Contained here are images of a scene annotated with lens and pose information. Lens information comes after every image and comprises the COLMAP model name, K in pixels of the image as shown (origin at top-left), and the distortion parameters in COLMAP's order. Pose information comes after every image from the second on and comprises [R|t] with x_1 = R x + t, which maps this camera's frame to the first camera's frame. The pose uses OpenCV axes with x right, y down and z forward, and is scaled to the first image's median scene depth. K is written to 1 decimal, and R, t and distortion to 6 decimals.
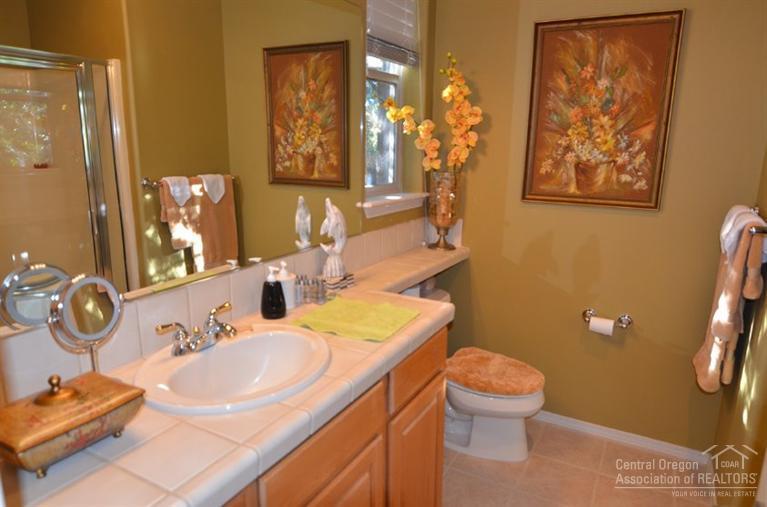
lens RADIAL K [[511.5, 0, 382.8], [0, 511.5, 256.9], [0, 0, 1]] dist [0.010814, -0.025542]
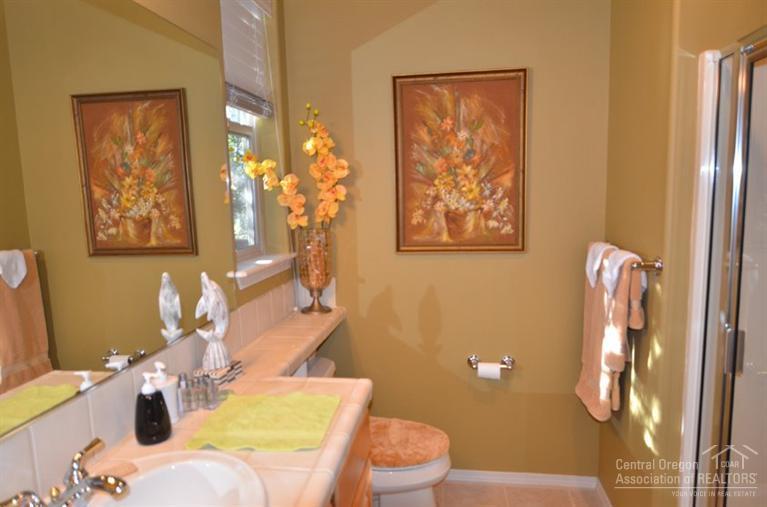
lens RADIAL K [[511.5, 0, 382.8], [0, 511.5, 256.9], [0, 0, 1]] dist [0.010814, -0.025542]
pose [[0.932960, -0.084907, 0.349823, -0.096499], [0.118576, 0.990037, -0.075942, -0.034119], [-0.339889, 0.112332, 0.933733, 0.112261]]
